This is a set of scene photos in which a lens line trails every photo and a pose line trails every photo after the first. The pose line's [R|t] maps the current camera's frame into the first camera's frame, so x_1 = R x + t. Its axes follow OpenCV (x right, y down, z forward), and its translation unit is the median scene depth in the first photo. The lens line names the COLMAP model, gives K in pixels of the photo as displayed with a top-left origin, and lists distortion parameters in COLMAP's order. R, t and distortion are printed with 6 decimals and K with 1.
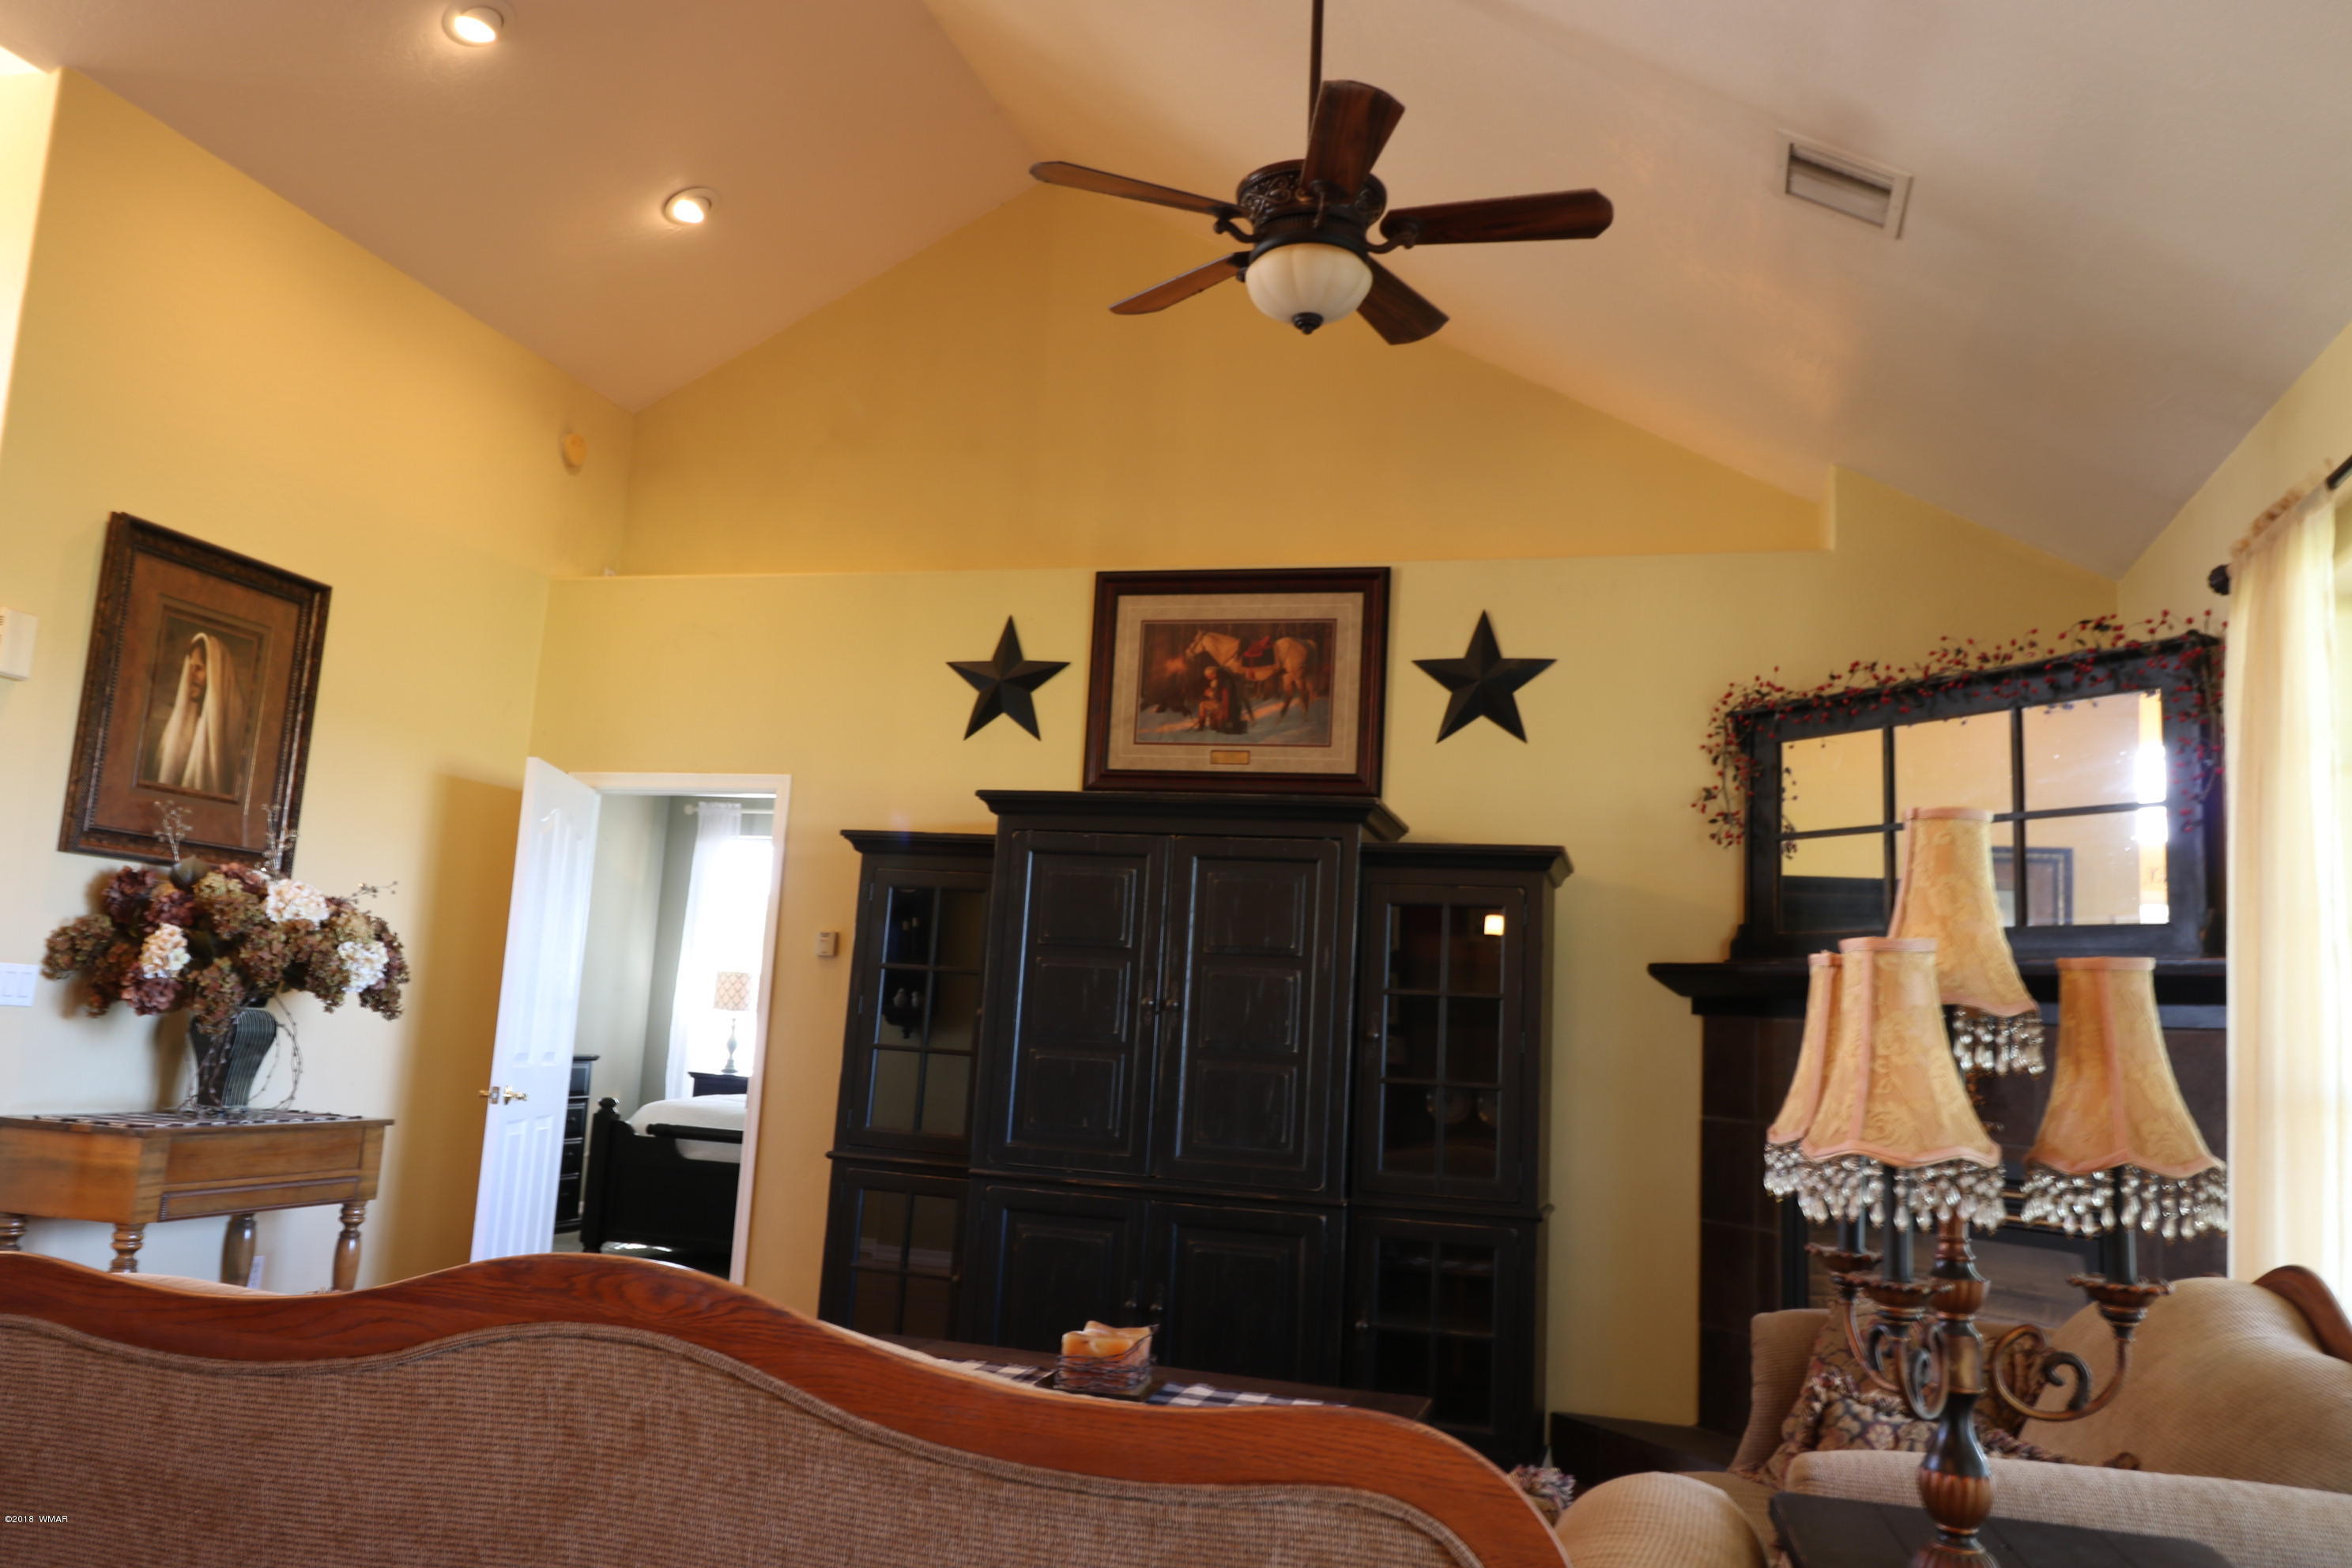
lens RADIAL K [[1784.3, 0, 1141.9], [0, 1784.3, 760.1], [0, 0, 1]] dist [0.009584, -0.000090]
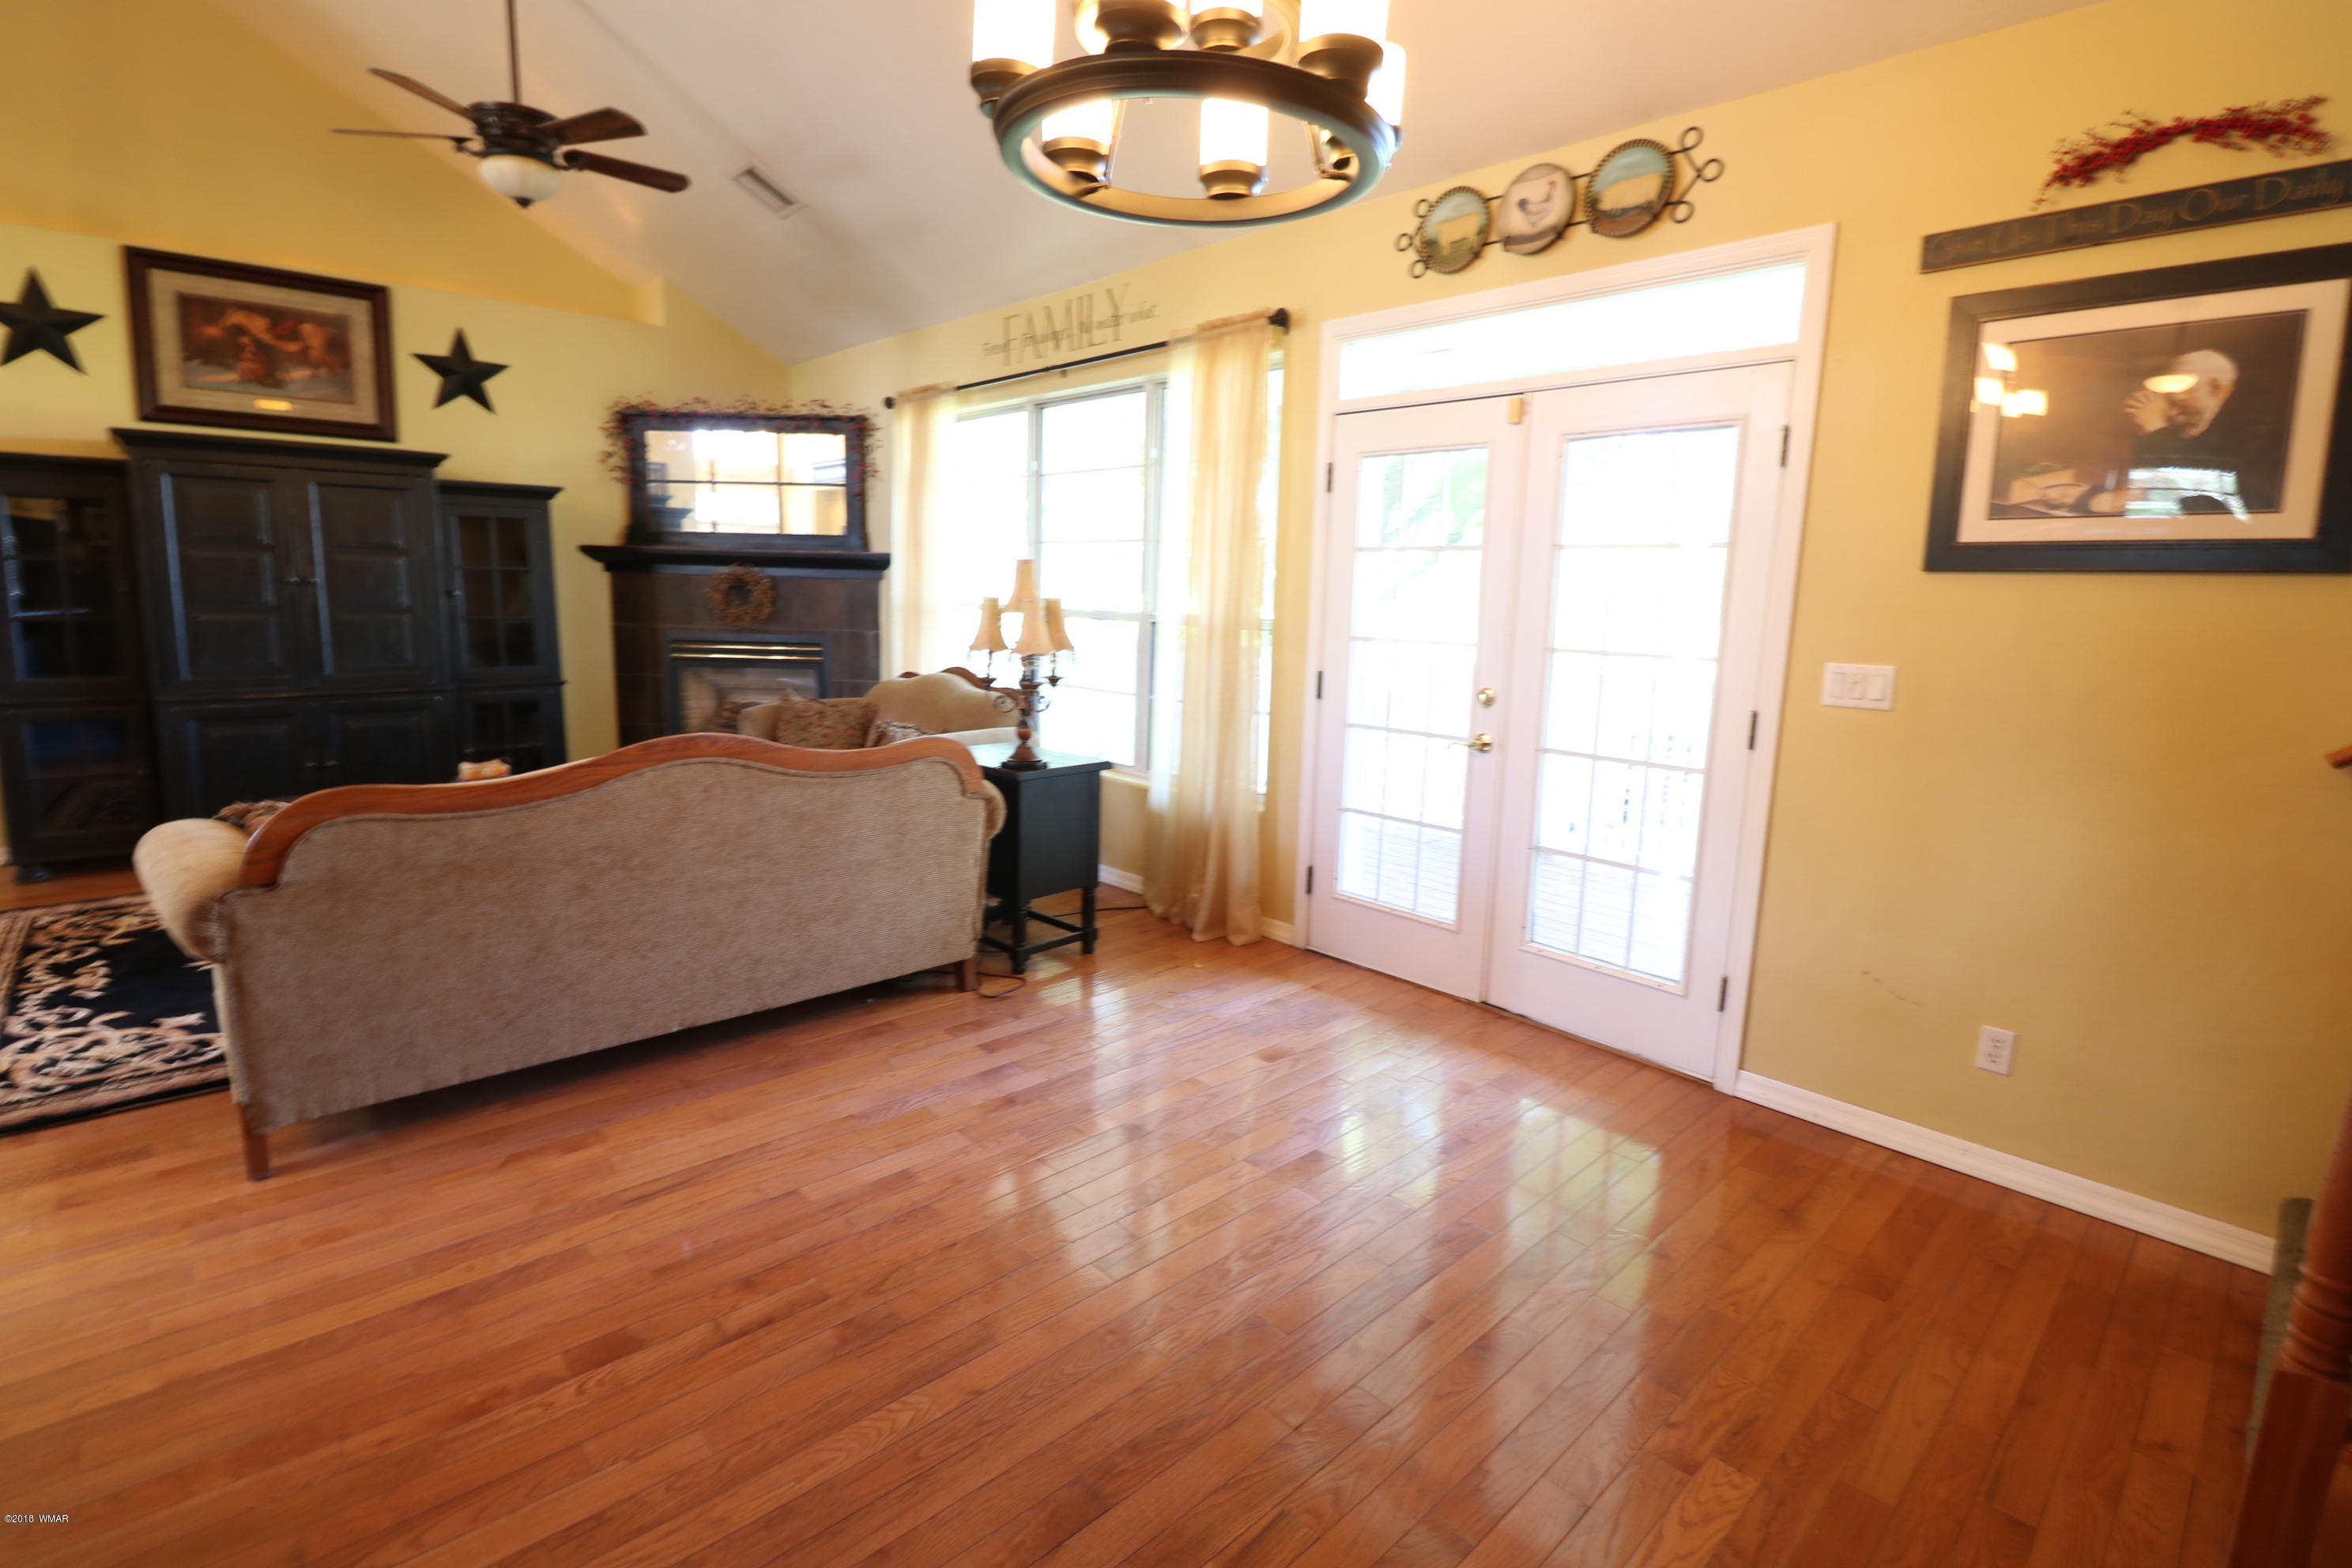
lens RADIAL K [[1099.8, 0, 1161.7], [0, 1099.8, 760.9], [0, 0, 1]] dist [-0.000010, -0.012309]
pose [[0.509678, -0.181929, 0.840910, -0.436090], [-0.127450, 0.950639, 0.282916, -0.079382], [-0.850873, -0.251370, 0.461333, -0.123229]]
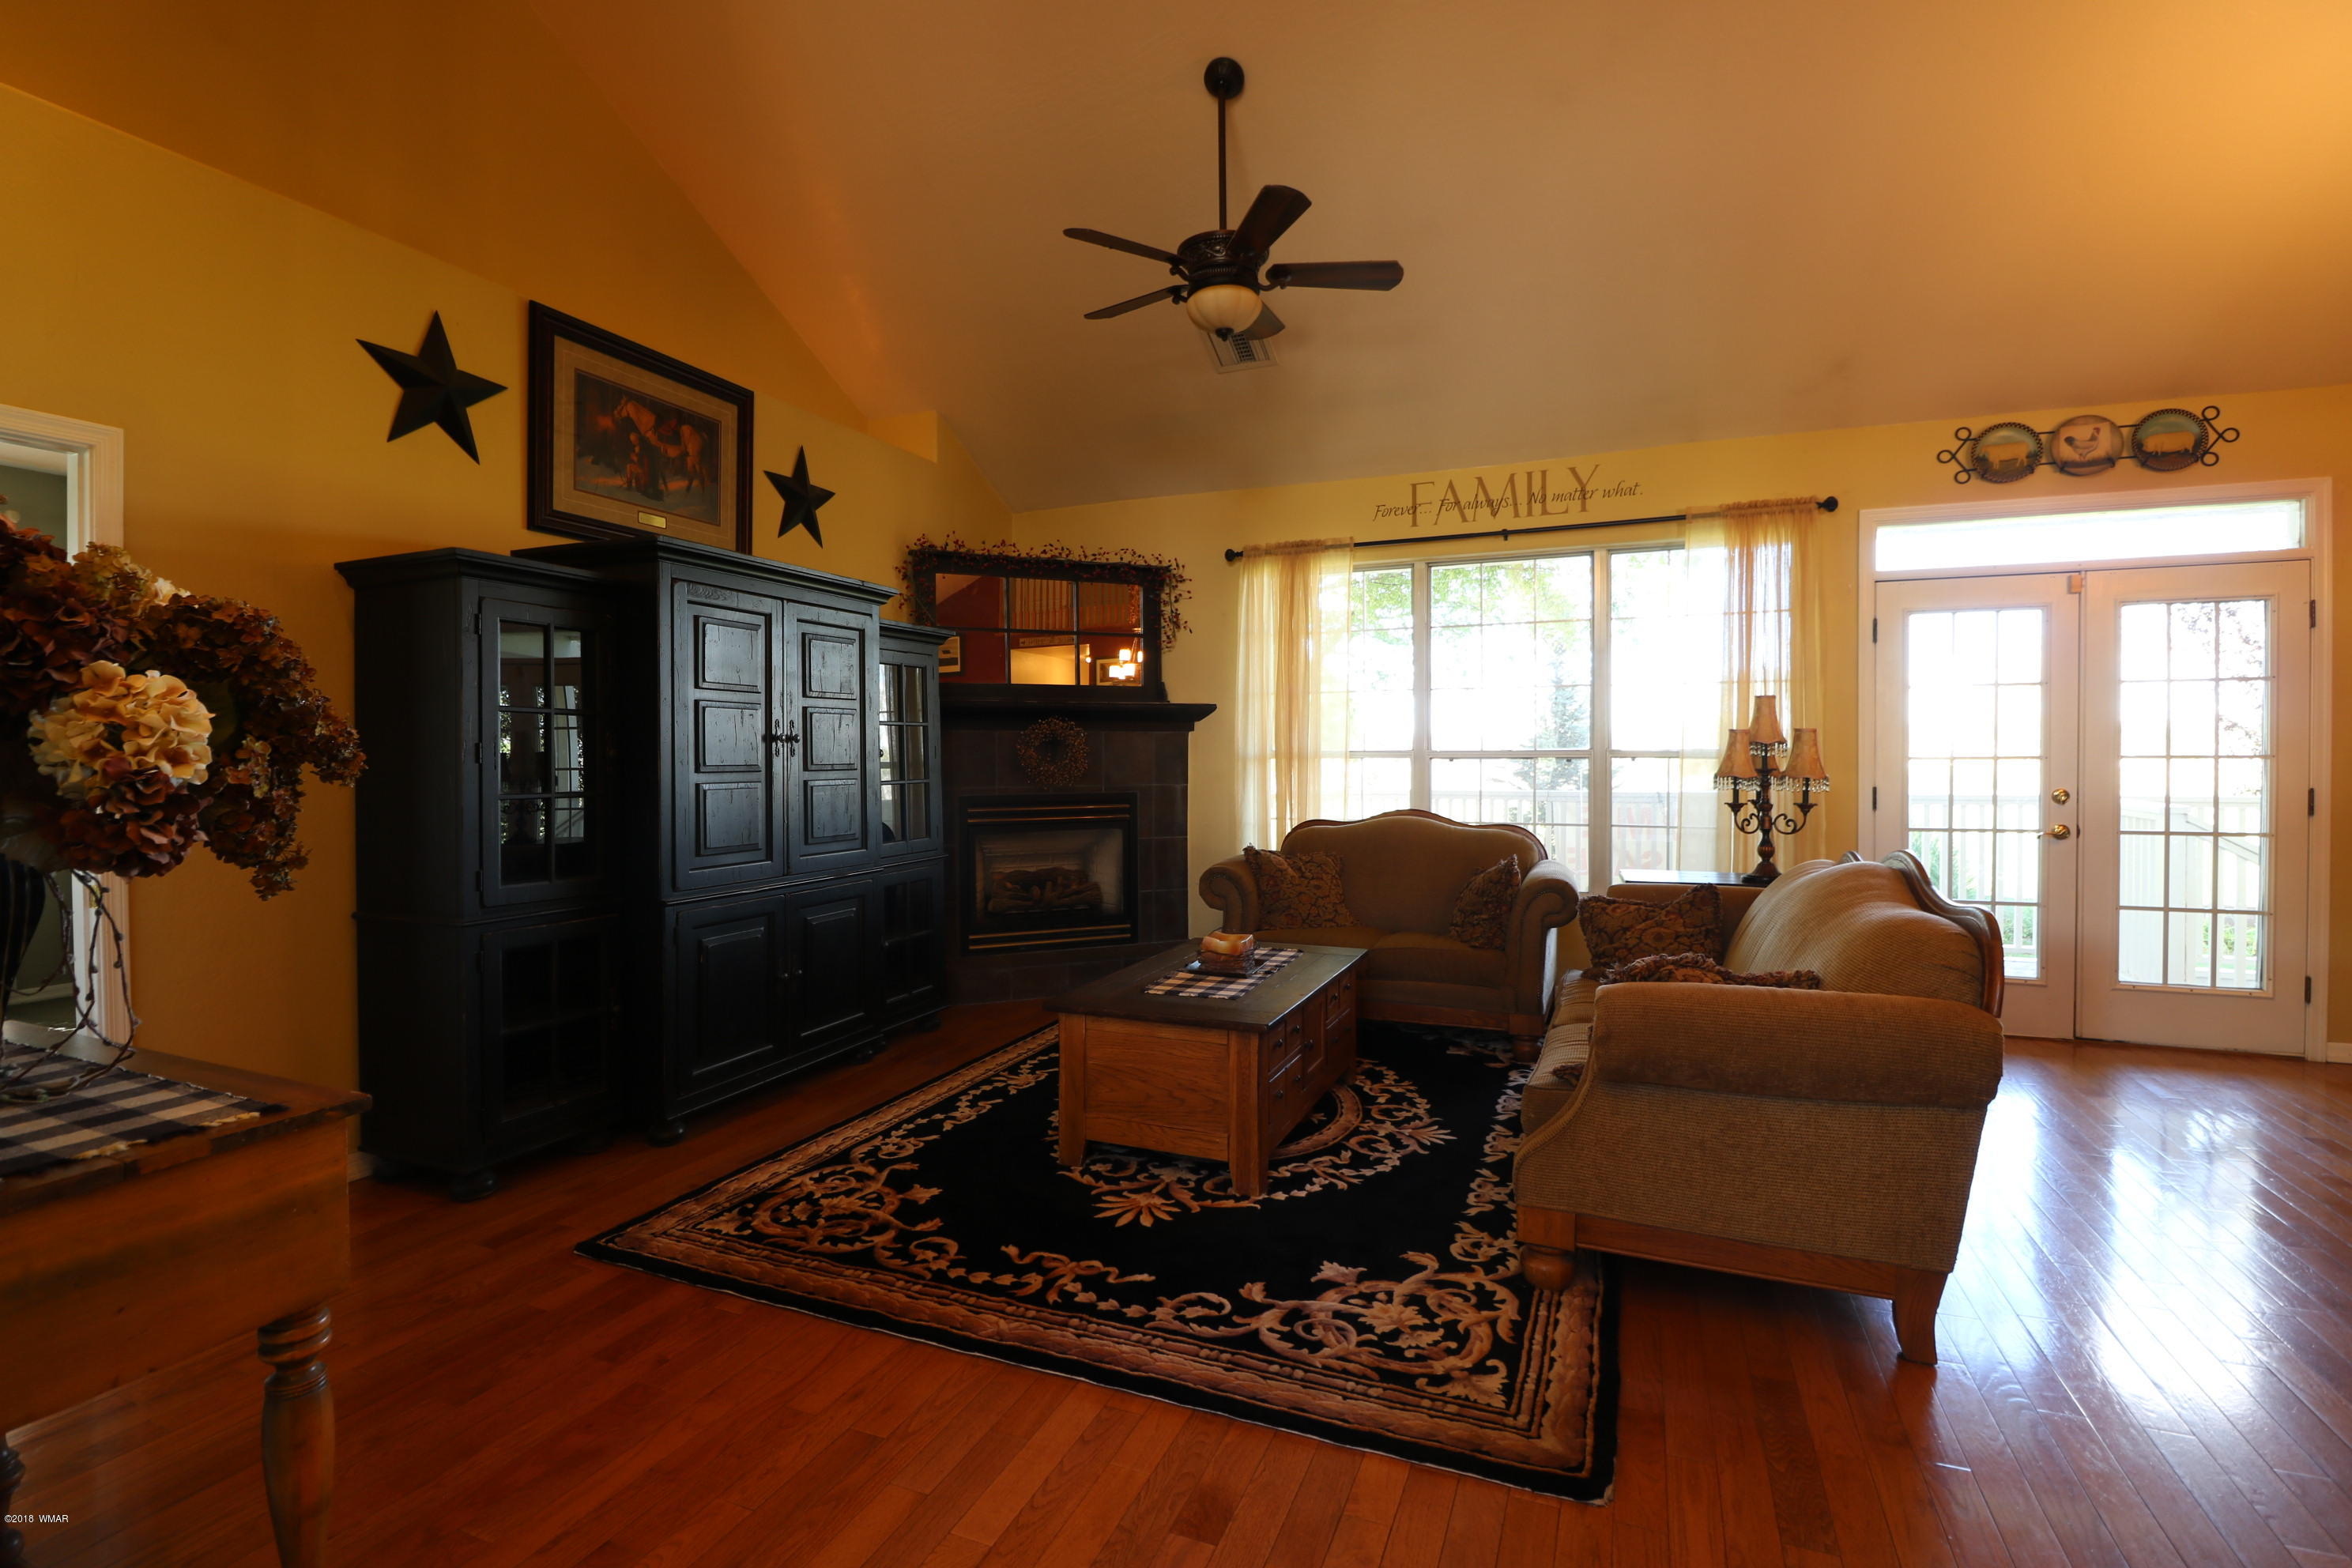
lens RADIAL K [[1099.8, 0, 1170.5], [0, 1099.8, 757.4], [0, 0, 1]] dist [-0.000010, -0.012309]
pose [[0.107340, -0.063272, 0.992207, -0.704169], [-0.141258, 0.986878, 0.078214, 0.052857], [-0.984136, -0.148553, 0.096993, 0.657609]]
